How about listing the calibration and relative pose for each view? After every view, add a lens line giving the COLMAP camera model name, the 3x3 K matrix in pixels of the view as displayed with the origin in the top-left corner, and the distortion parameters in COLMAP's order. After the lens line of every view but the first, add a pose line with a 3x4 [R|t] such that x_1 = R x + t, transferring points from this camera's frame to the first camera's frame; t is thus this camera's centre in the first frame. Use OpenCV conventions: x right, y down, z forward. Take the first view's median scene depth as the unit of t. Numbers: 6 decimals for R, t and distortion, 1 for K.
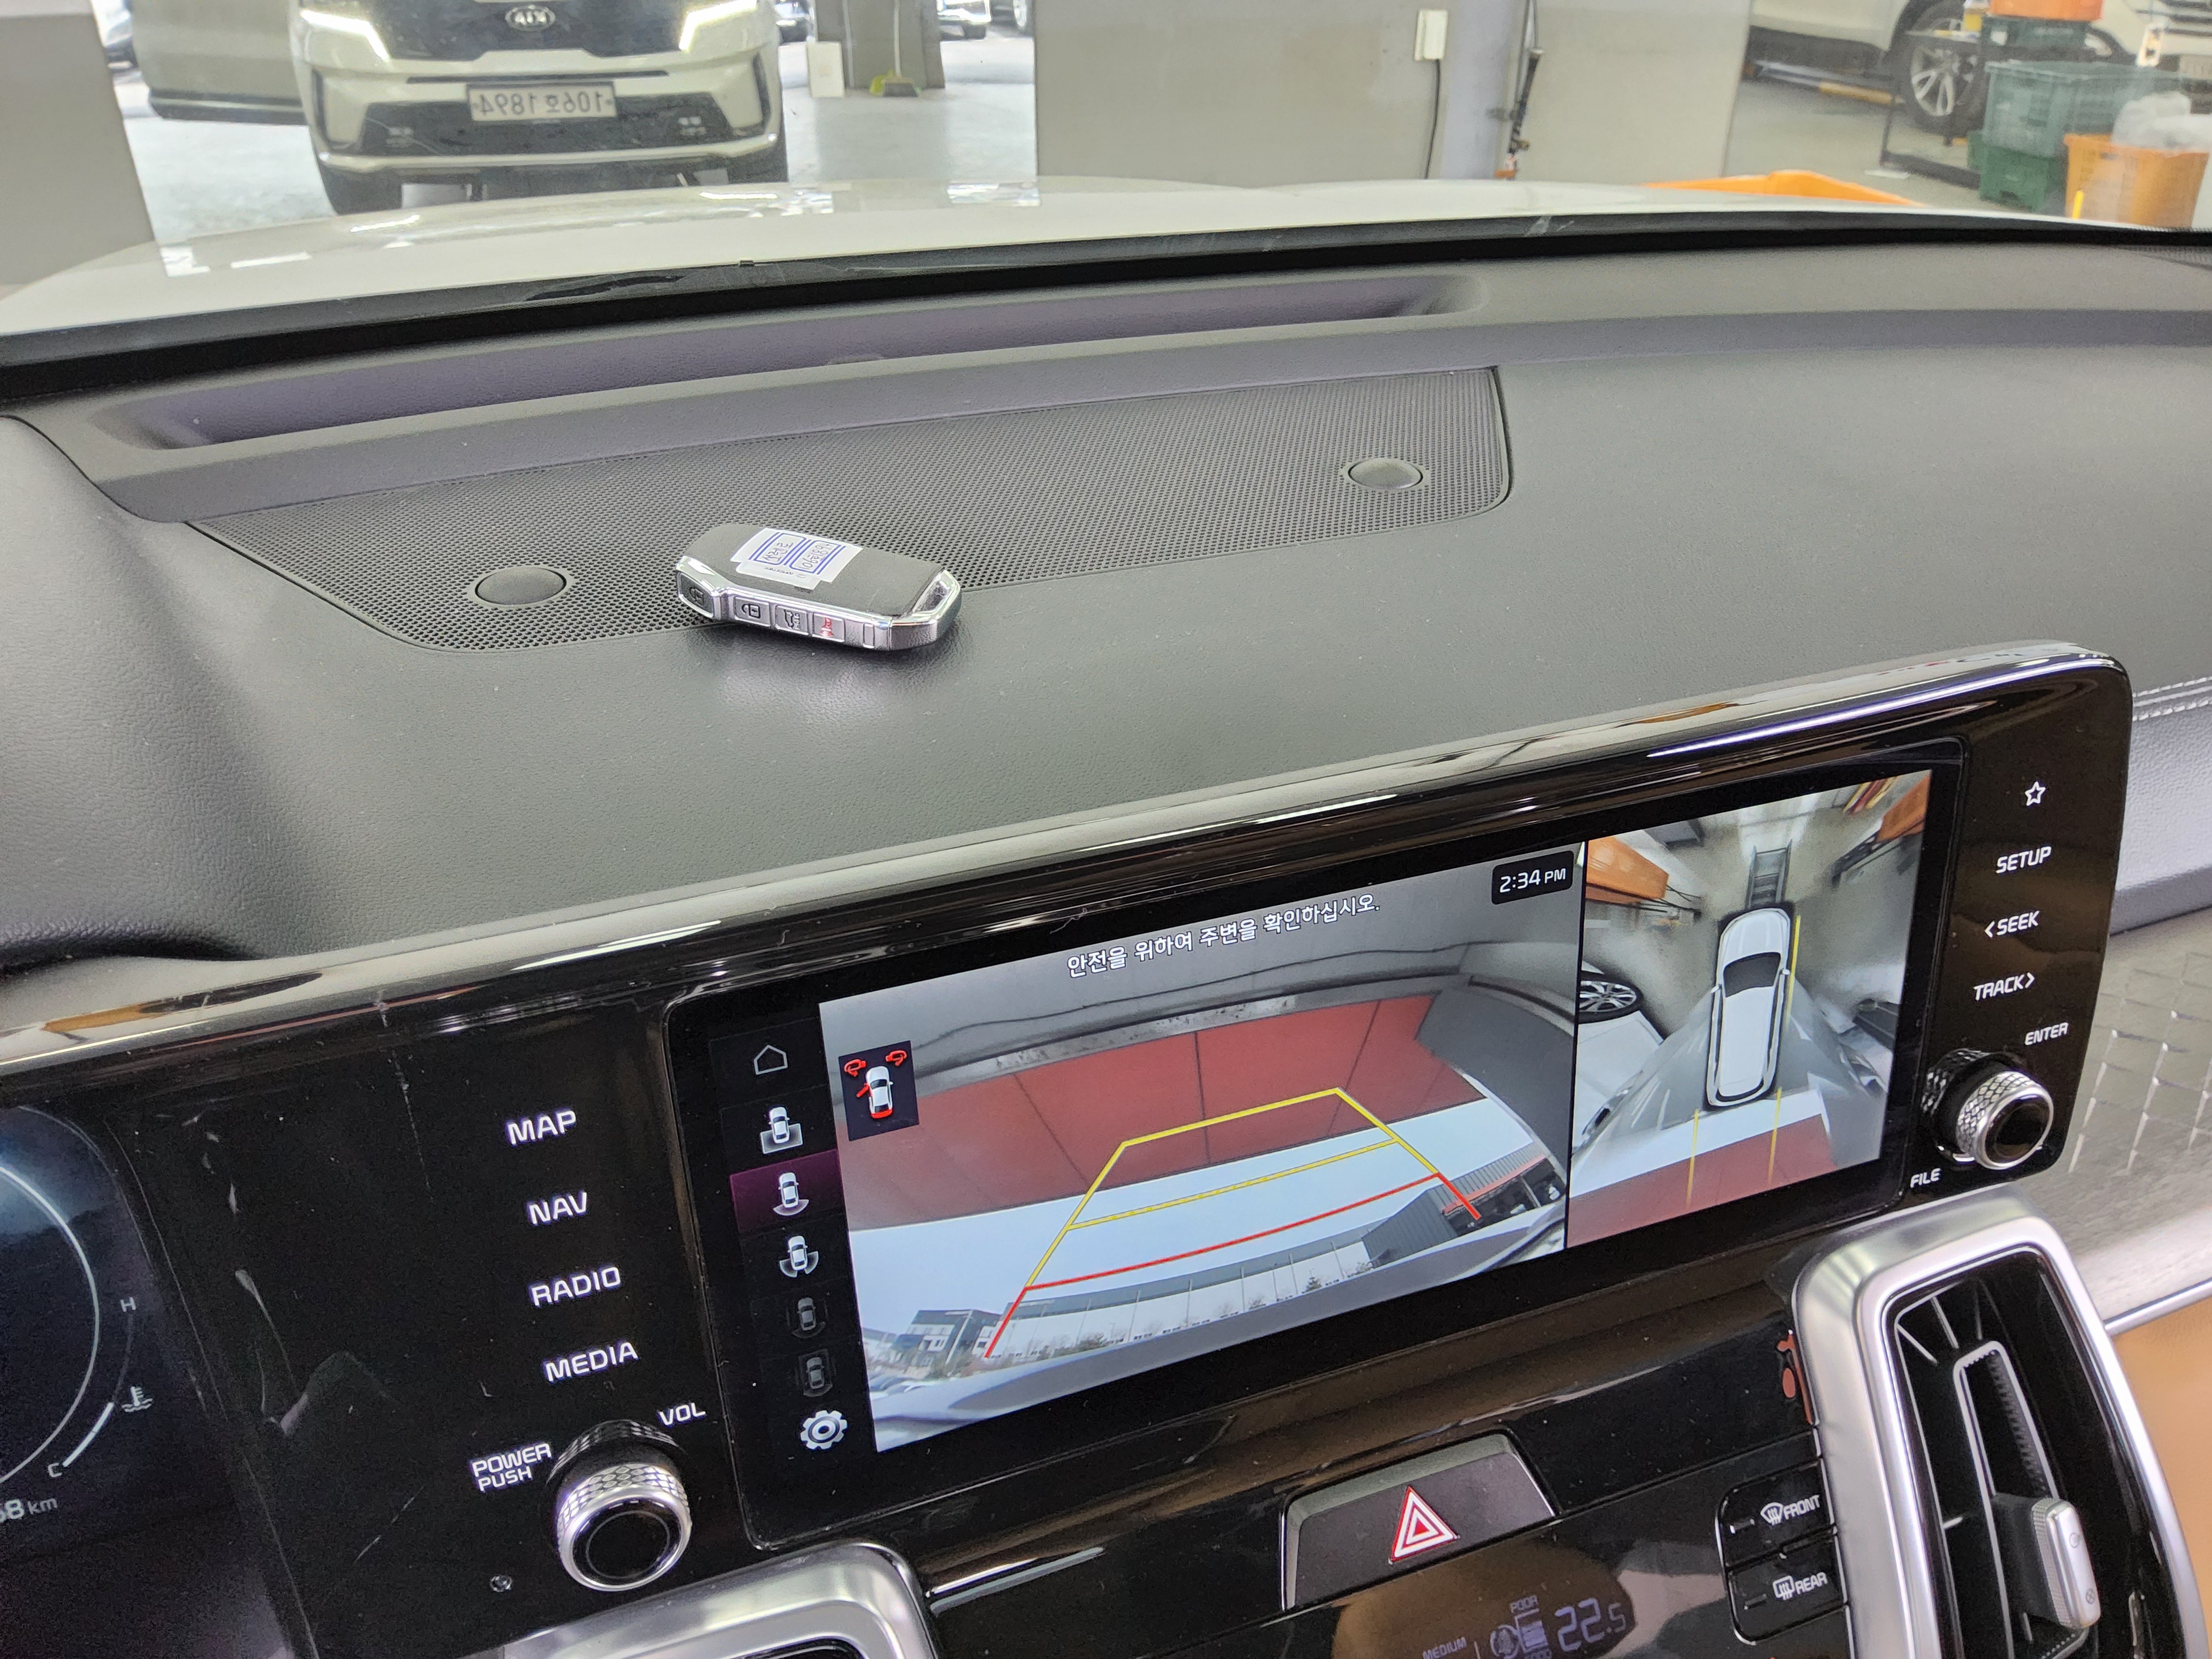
lens RADIAL K [[1642.1, 0, 1106.0], [0, 1642.1, 829.5], [0, 0, 1]] dist [0.106869, -0.218446]
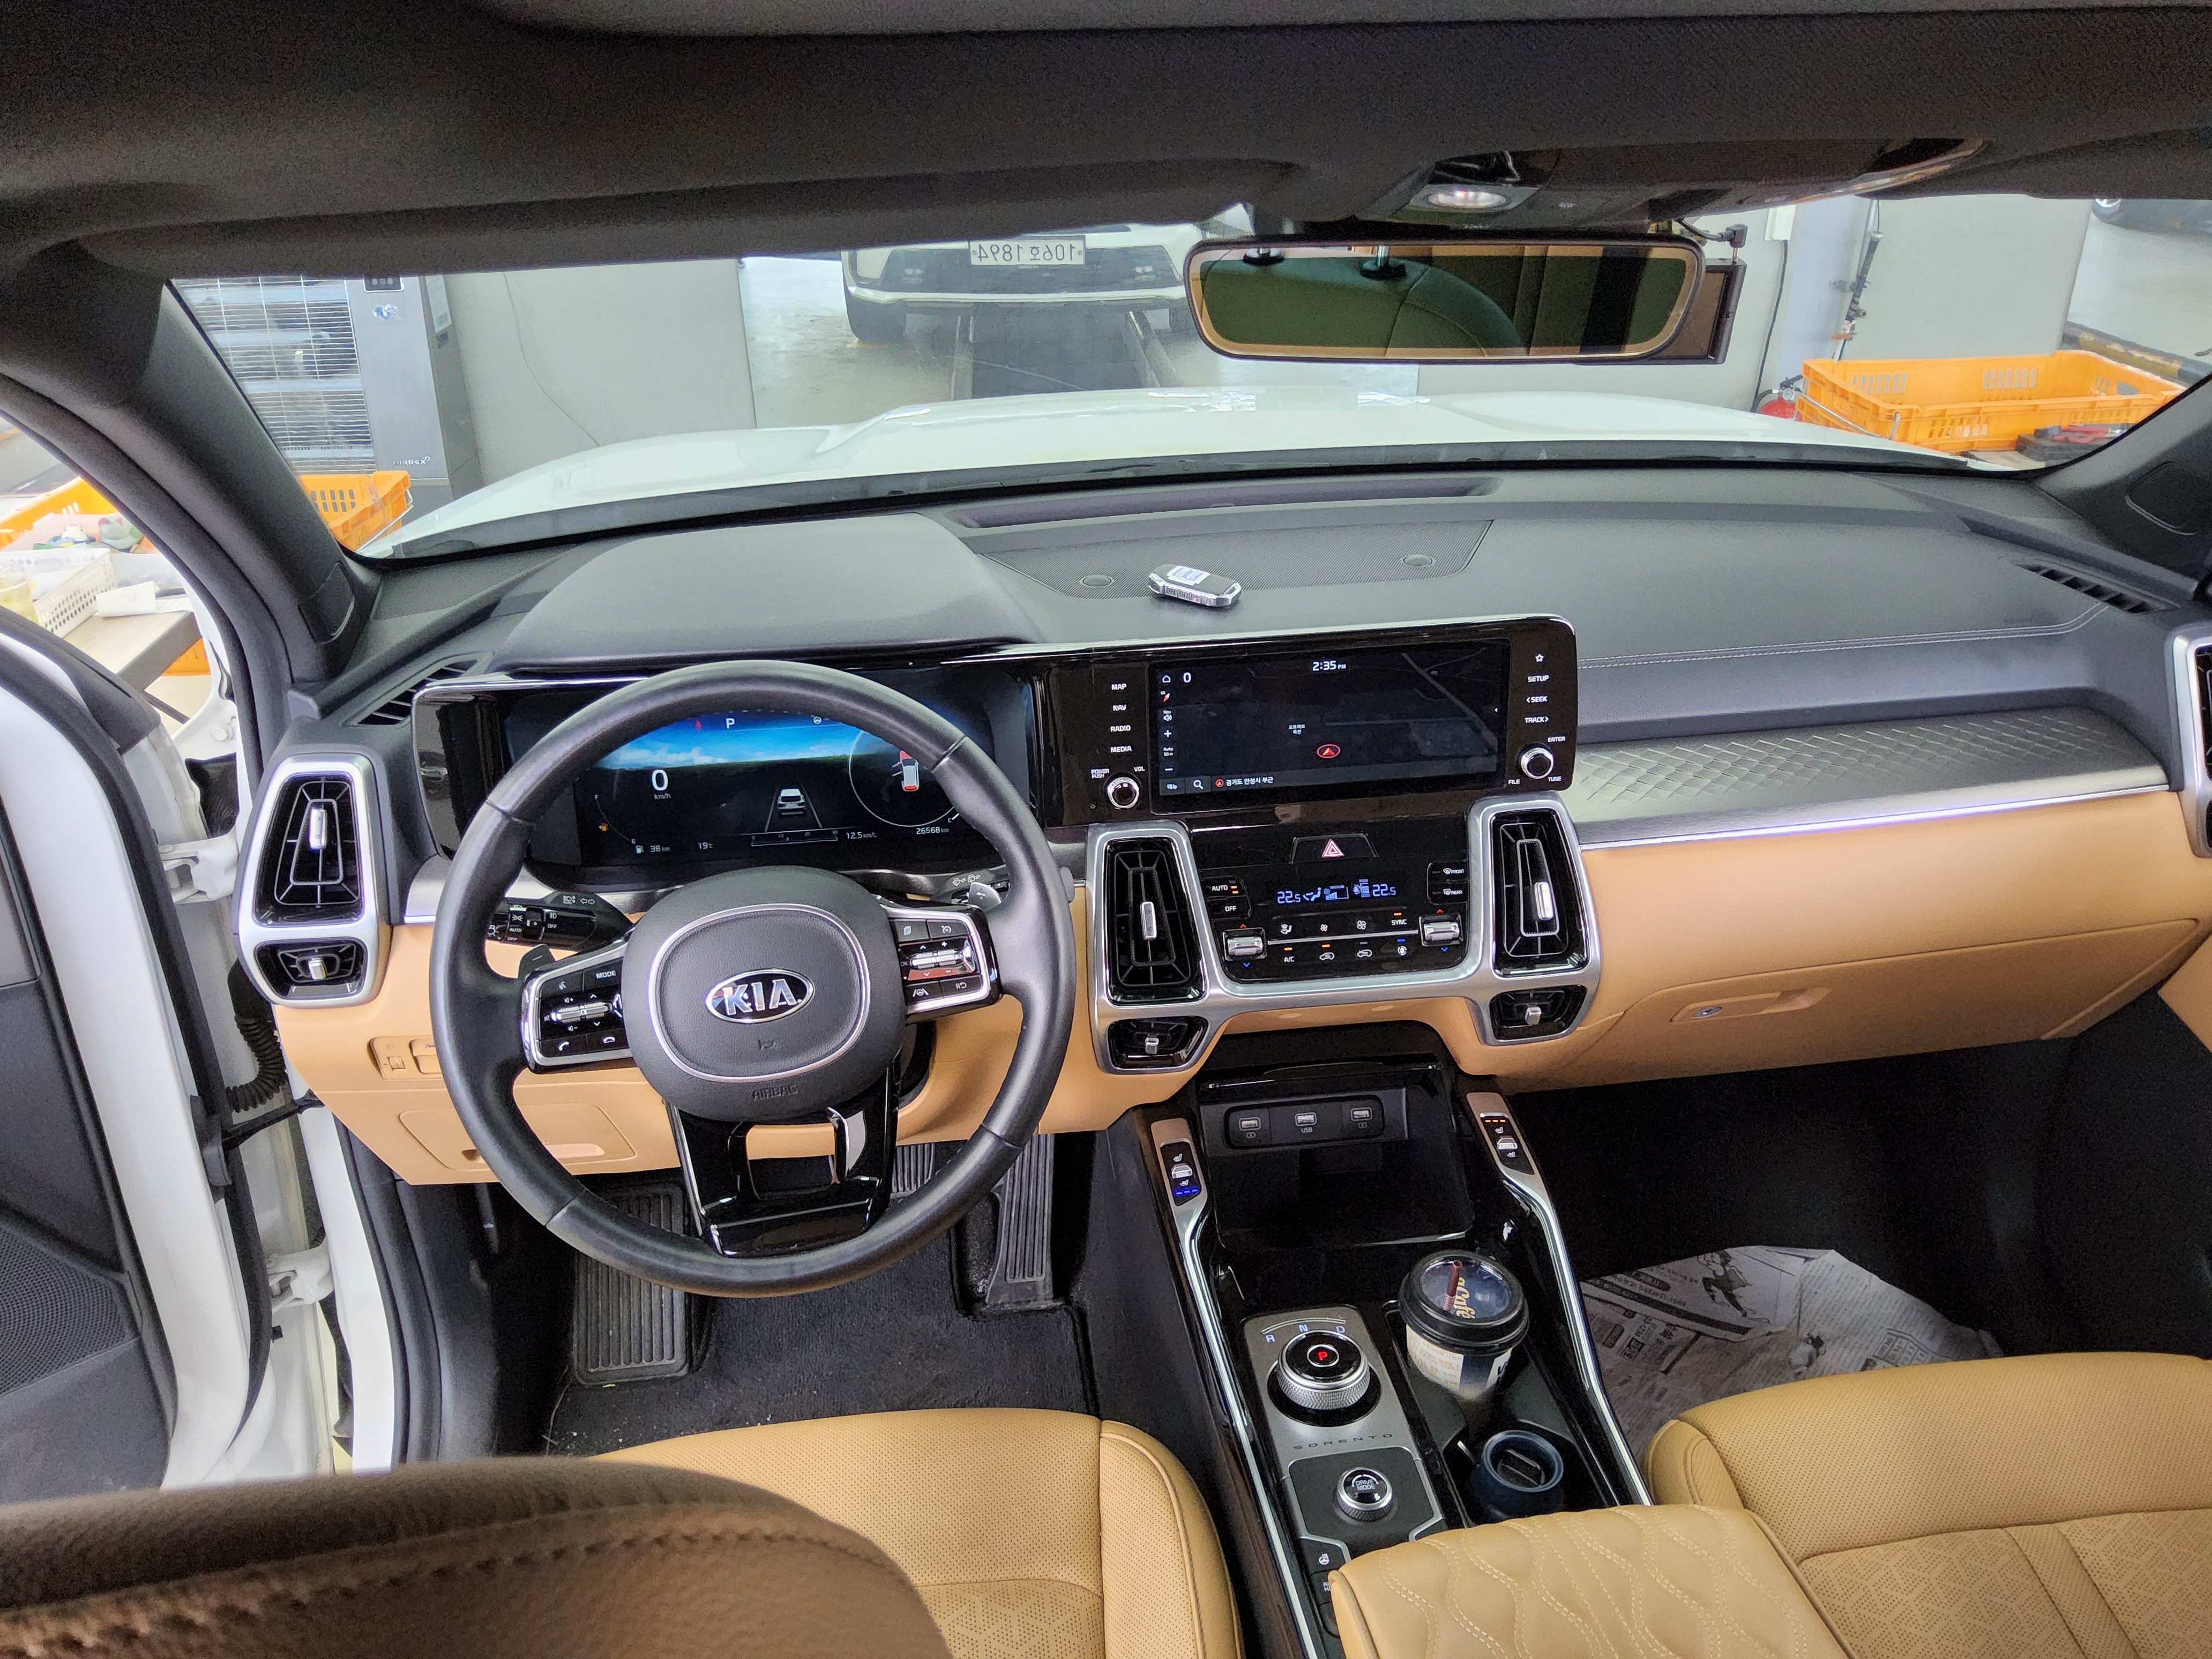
lens RADIAL K [[1642.1, 0, 1106.0], [0, 1642.1, 829.5], [0, 0, 1]] dist [0.106869, -0.218446]
pose [[0.970245, 0.092951, -0.223574, 0.387812], [-0.105792, 0.993317, -0.046138, 0.458350], [0.217791, 0.068417, 0.973594, -1.957709]]
